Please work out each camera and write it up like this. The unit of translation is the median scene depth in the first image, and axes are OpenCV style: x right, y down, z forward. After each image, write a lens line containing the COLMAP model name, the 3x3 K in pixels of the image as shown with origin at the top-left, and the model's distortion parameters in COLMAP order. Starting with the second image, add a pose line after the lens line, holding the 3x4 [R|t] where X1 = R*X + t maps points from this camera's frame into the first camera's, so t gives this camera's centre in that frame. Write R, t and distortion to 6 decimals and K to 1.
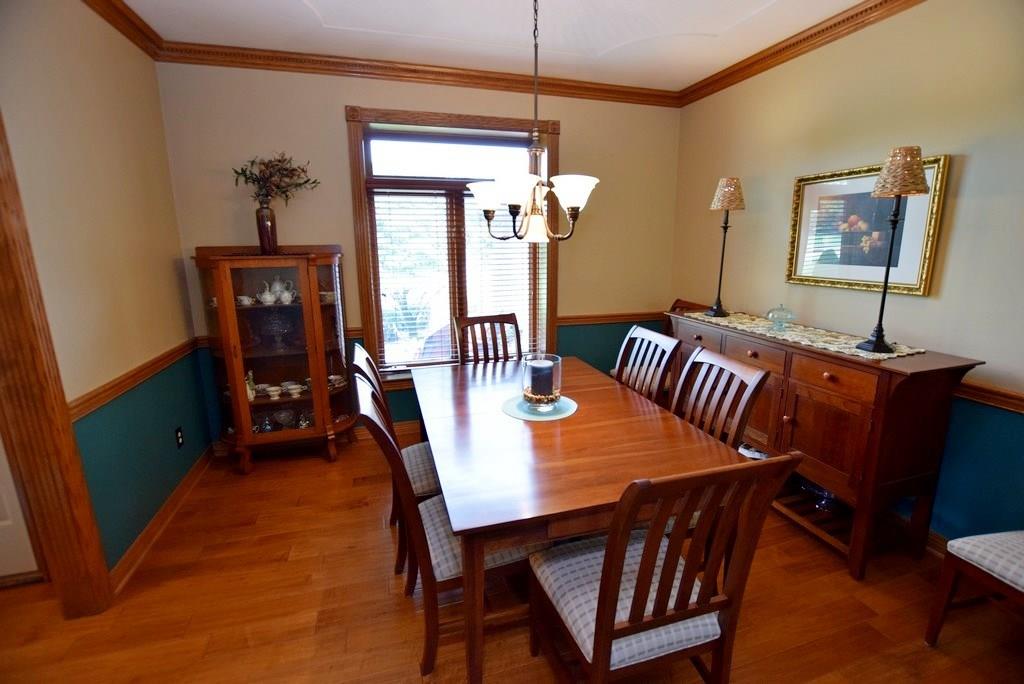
lens RADIAL K [[451.7, 0, 513.2], [0, 451.7, 341.1], [0, 0, 1]] dist [-0.027002, 0.001805]
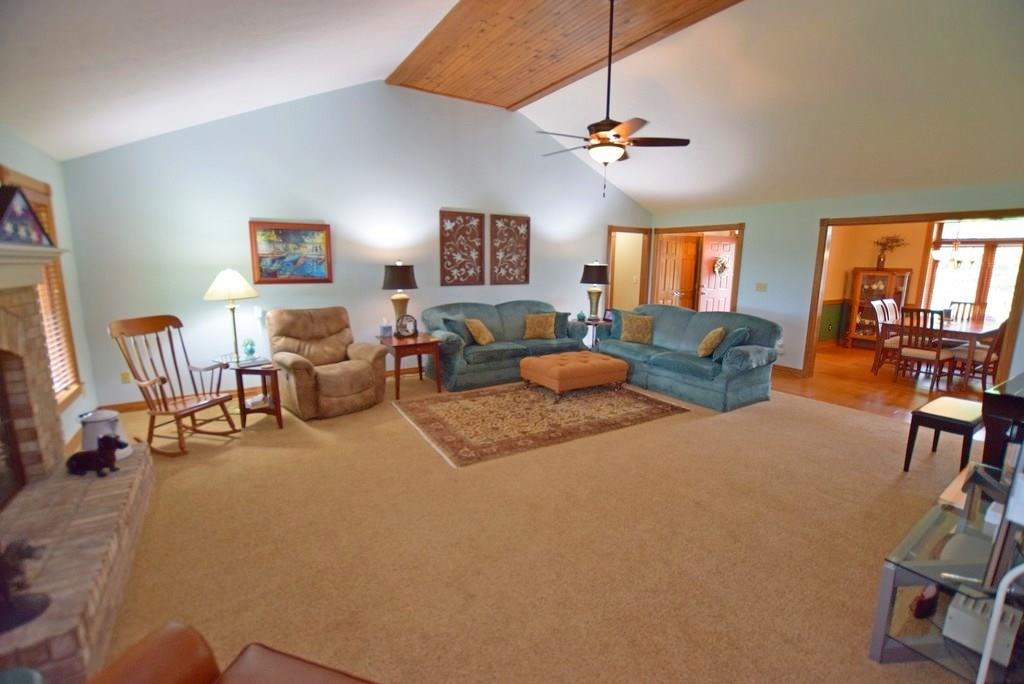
lens RADIAL K [[451.7, 0, 510.9], [0, 451.7, 343.4], [0, 0, 1]] dist [-0.027002, 0.001805]
pose [[0.274532, 0.185106, -0.943593, 1.484351], [-0.211465, 0.968896, 0.128545, 0.367082], [0.938038, 0.164247, 0.305136, -1.880925]]
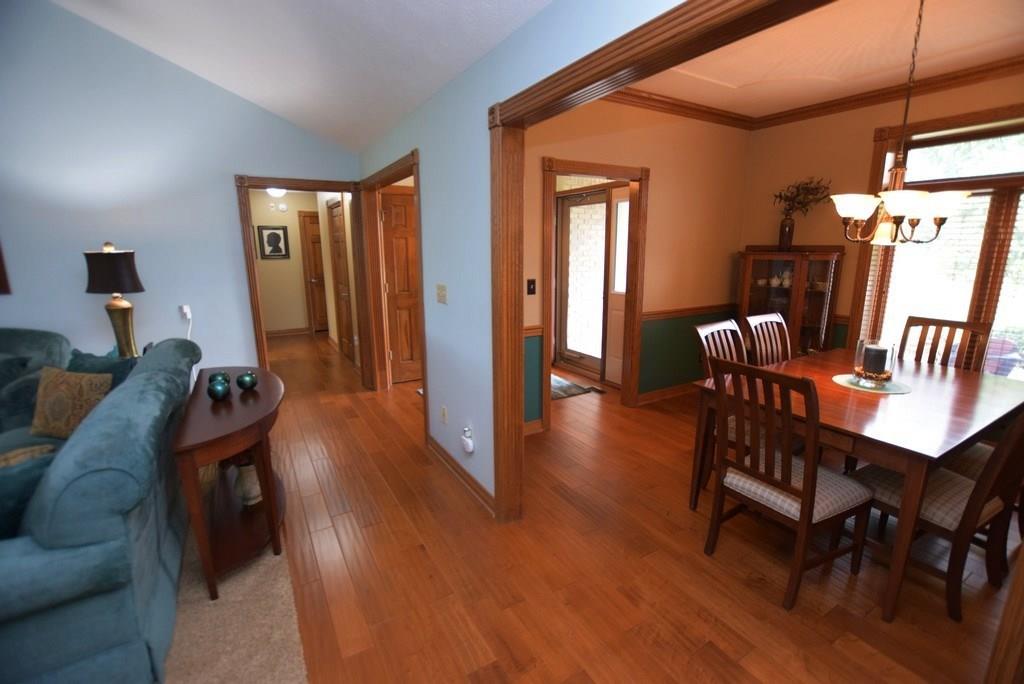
lens RADIAL K [[451.7, 0, 511.8], [0, 451.7, 341.4], [0, 0, 1]] dist [-0.027002, 0.001805]
pose [[0.239354, 0.206790, -0.948656, 0.649790], [-0.198043, 0.966913, 0.160802, 0.026353], [0.950520, 0.149387, 0.272388, -0.165442]]
